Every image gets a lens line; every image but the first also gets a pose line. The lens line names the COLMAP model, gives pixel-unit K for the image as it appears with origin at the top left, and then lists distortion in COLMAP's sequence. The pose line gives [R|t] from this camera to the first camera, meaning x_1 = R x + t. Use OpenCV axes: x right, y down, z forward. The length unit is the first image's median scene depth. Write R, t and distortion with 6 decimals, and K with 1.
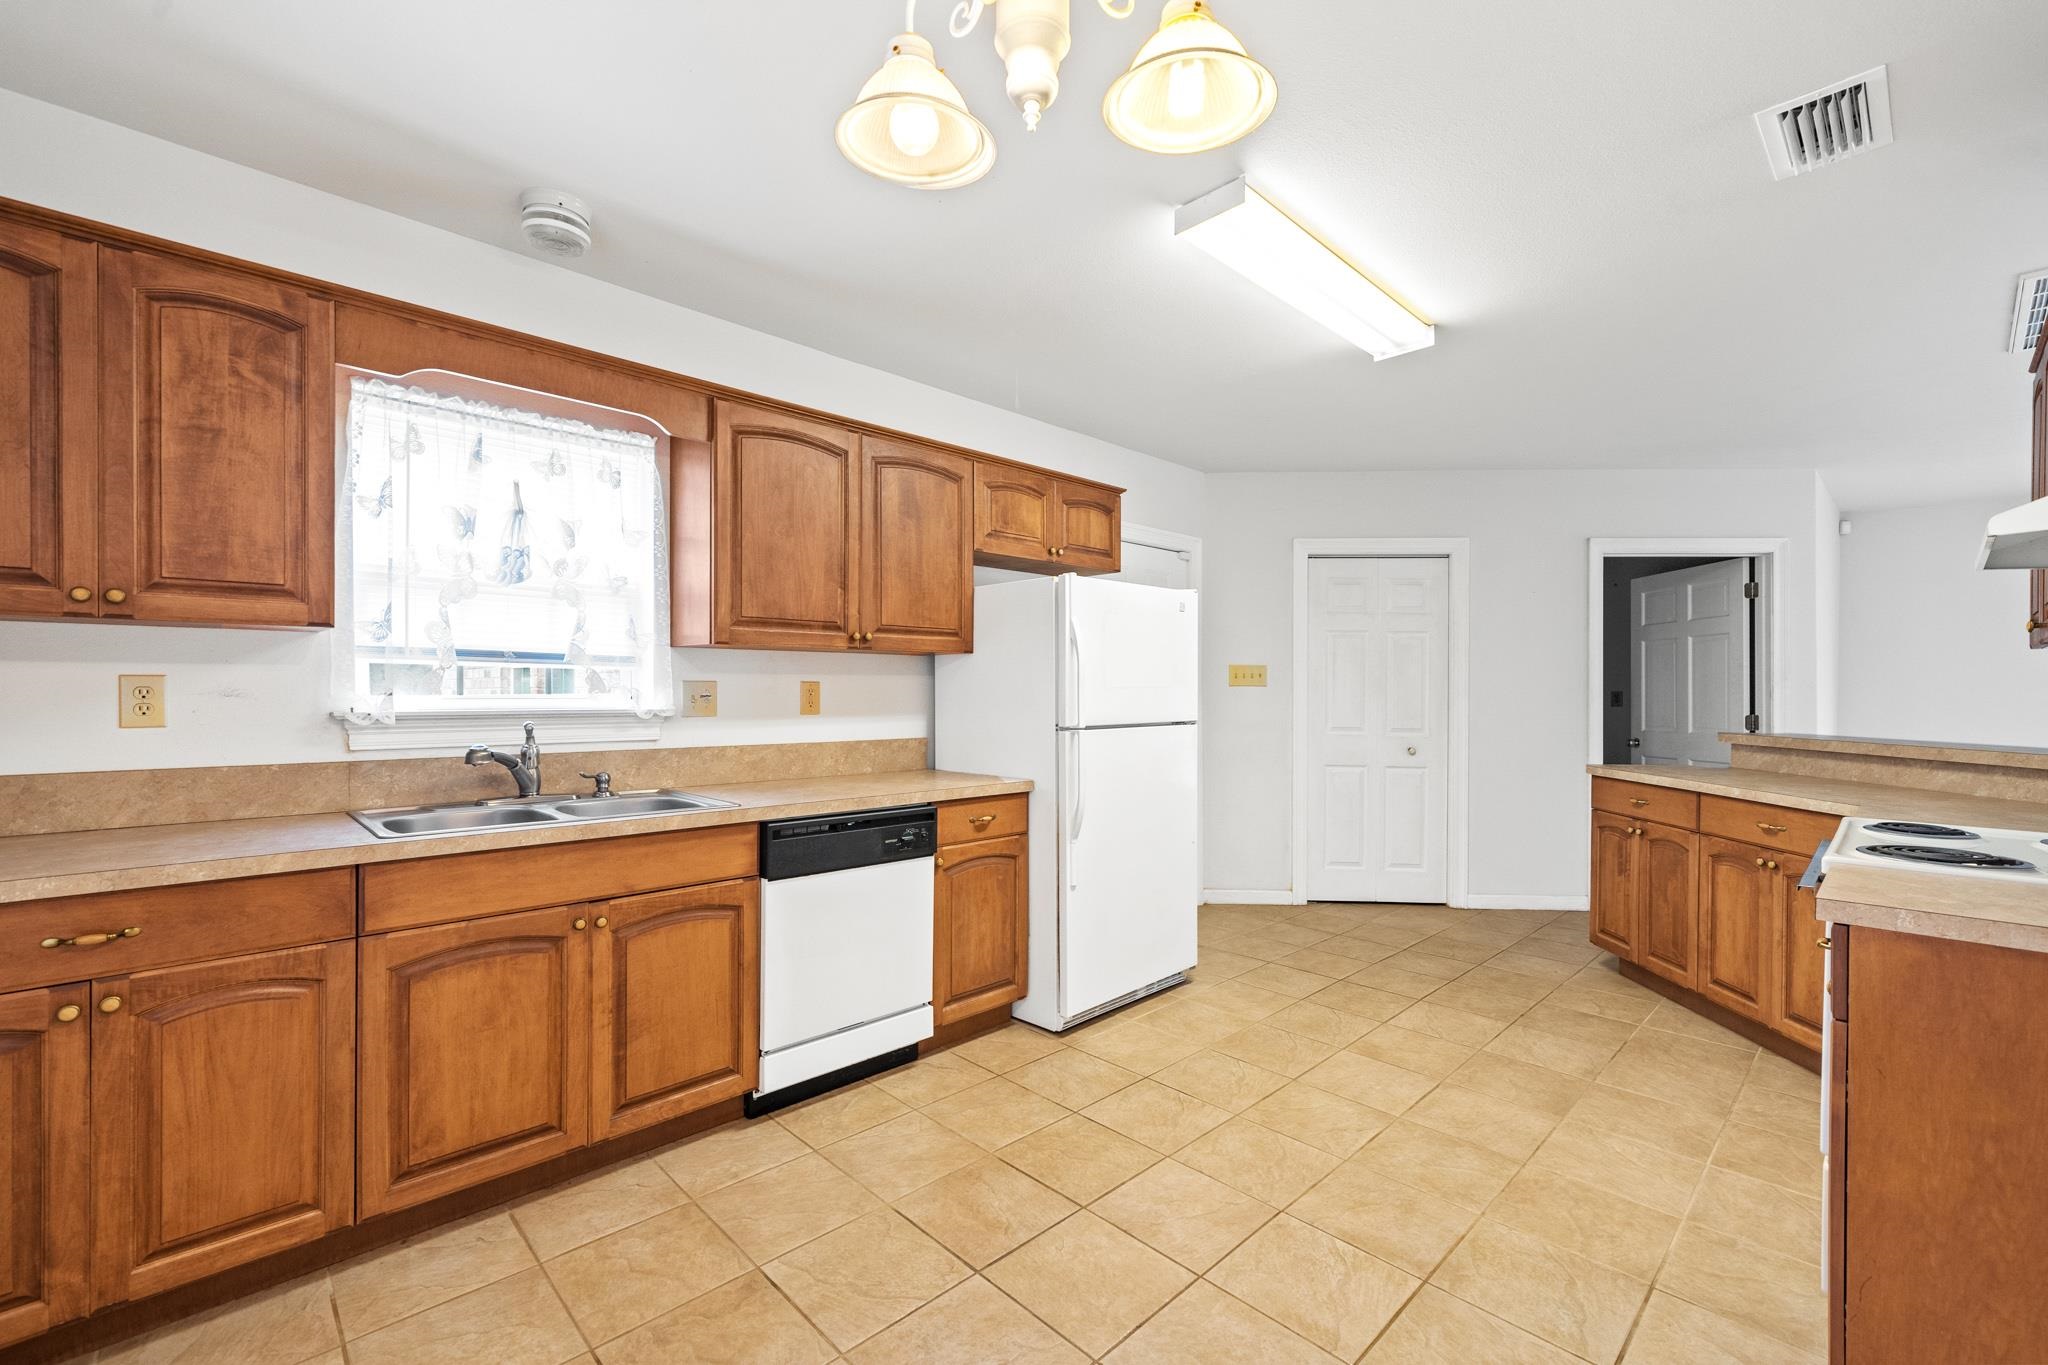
lens RADIAL K [[863.5, 0, 1026.1], [0, 863.5, 676.9], [0, 0, 1]] dist [-0.000854, 0.000441]
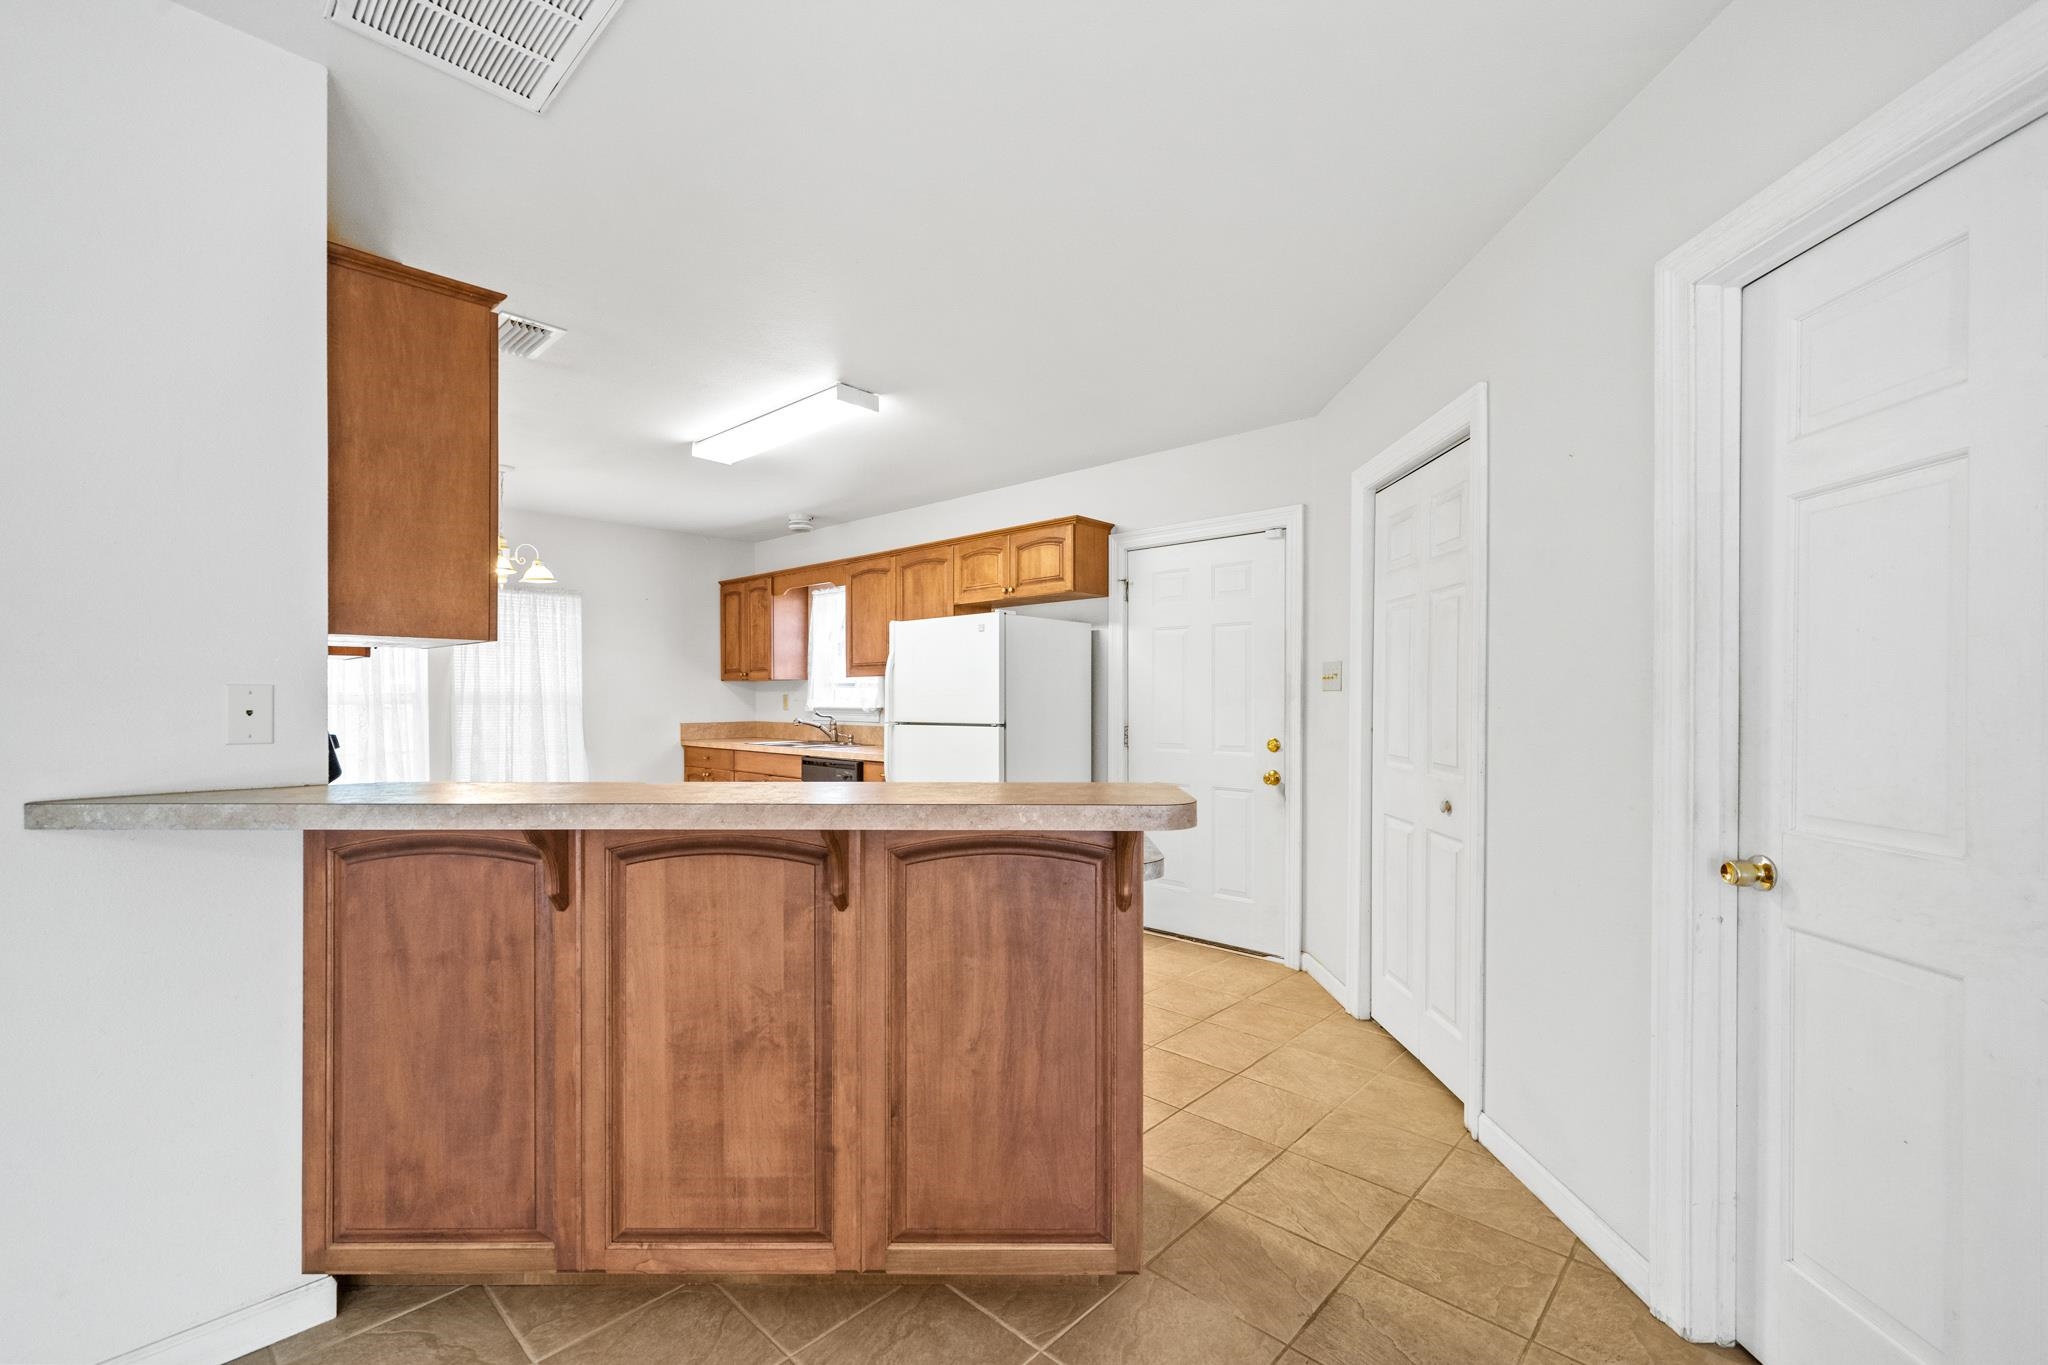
lens RADIAL K [[863.5, 0, 1028.1], [0, 863.5, 689.4], [0, 0, 1]] dist [-0.000854, 0.000441]
pose [[0.051596, -0.017266, -0.998519, 1.857613], [0.014877, 0.999753, -0.016519, 0.033327], [0.998557, -0.014002, 0.051840, 1.360314]]
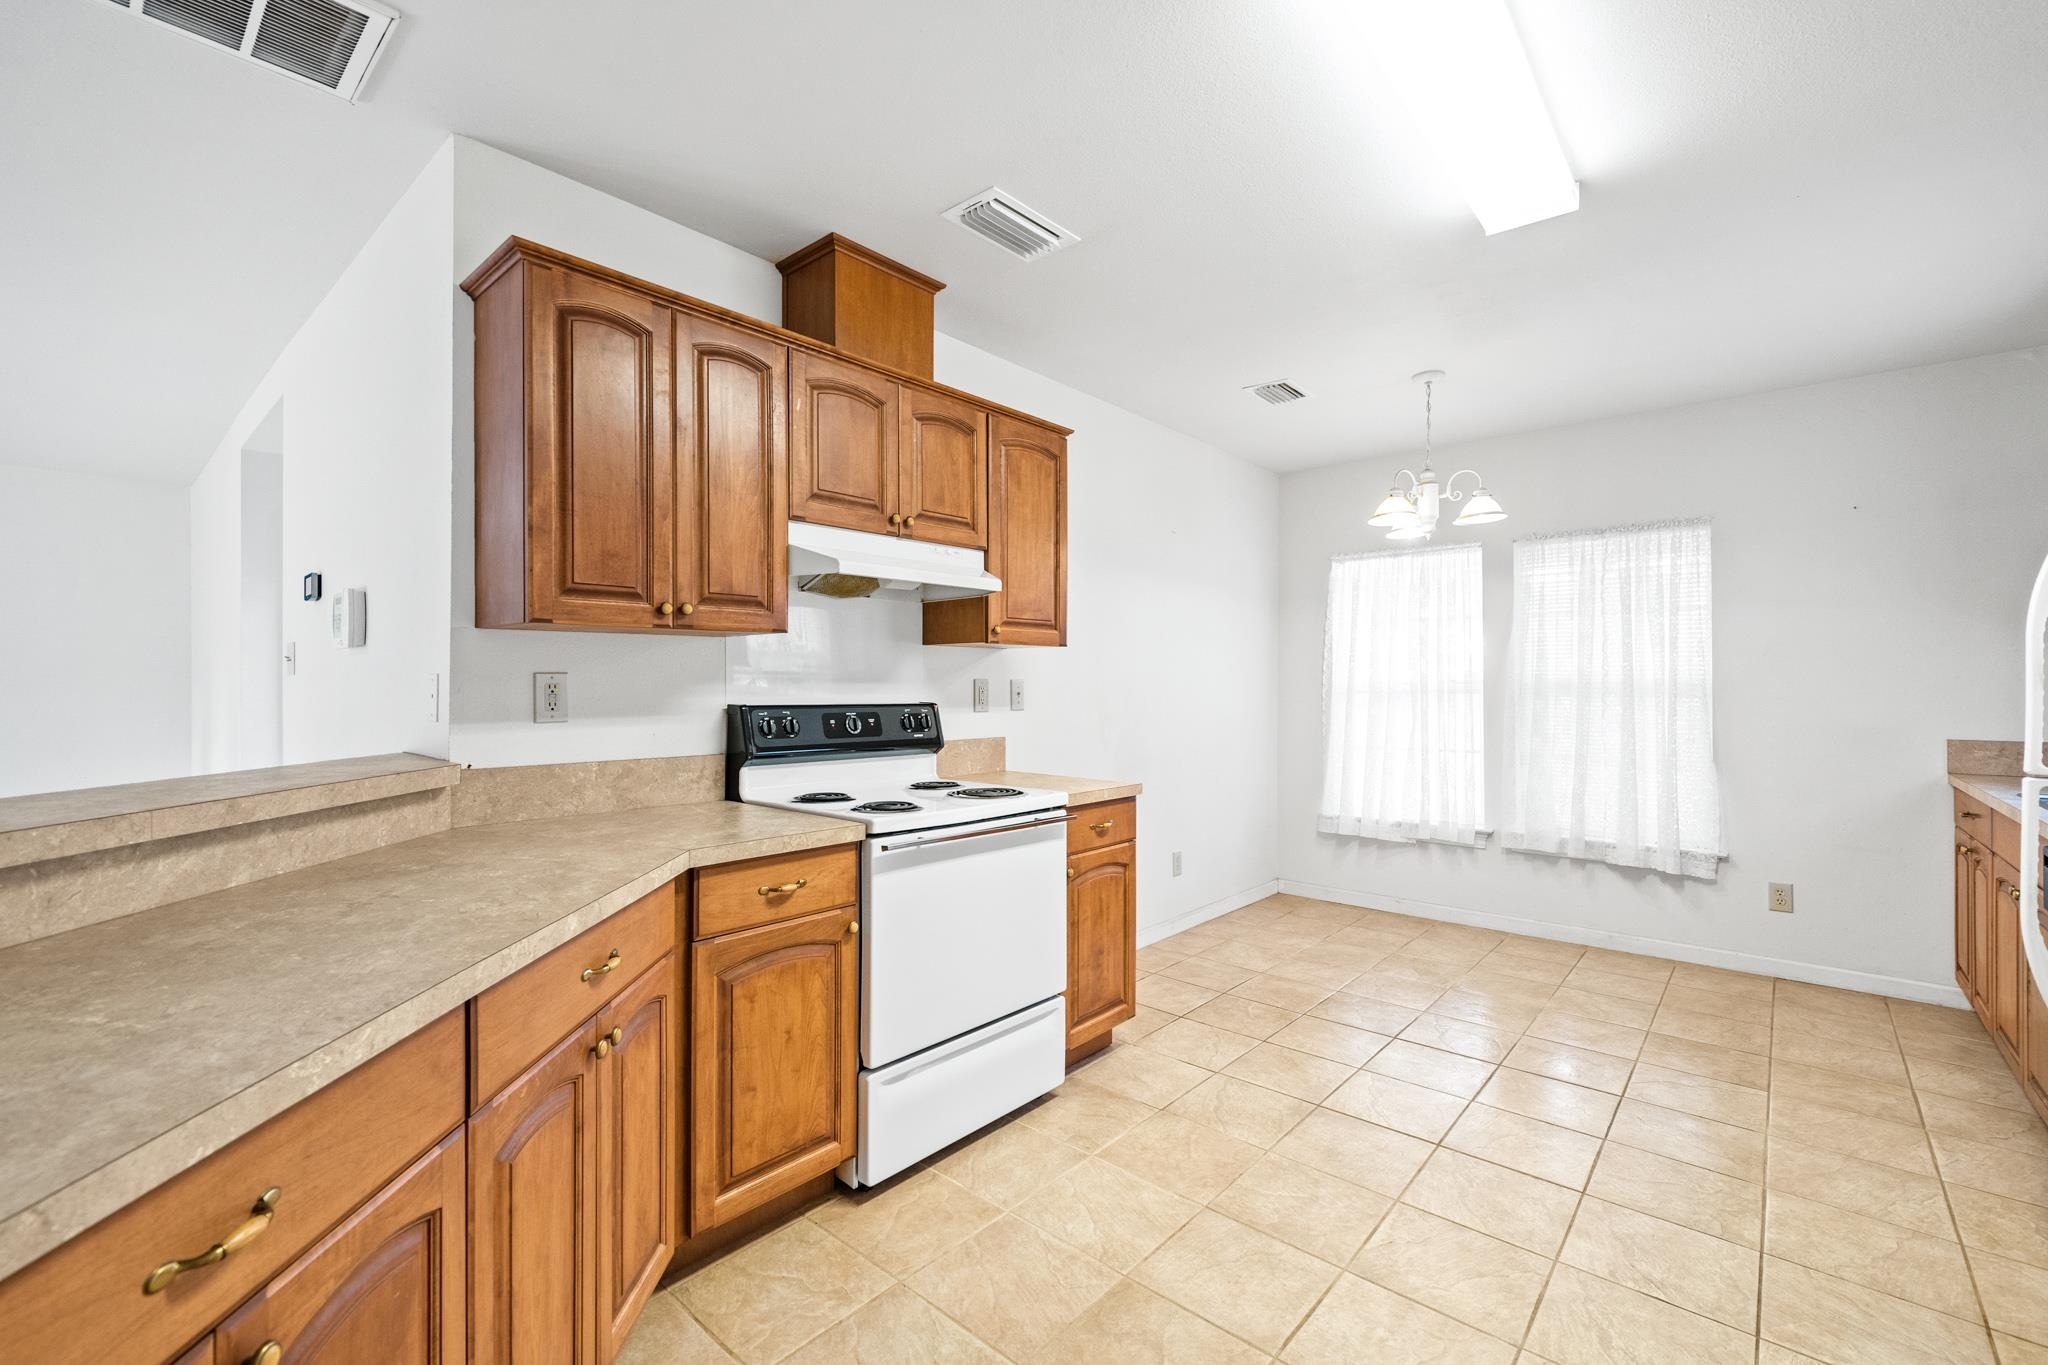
lens RADIAL K [[863.5, 0, 1013.3], [0, 863.5, 671.2], [0, 0, 1]] dist [-0.000854, 0.000441]
pose [[-0.997315, -0.010946, -0.072409, 0.731587], [-0.008763, 0.999500, -0.030386, 0.025378], [0.072705, -0.029670, -0.996912, 1.636211]]
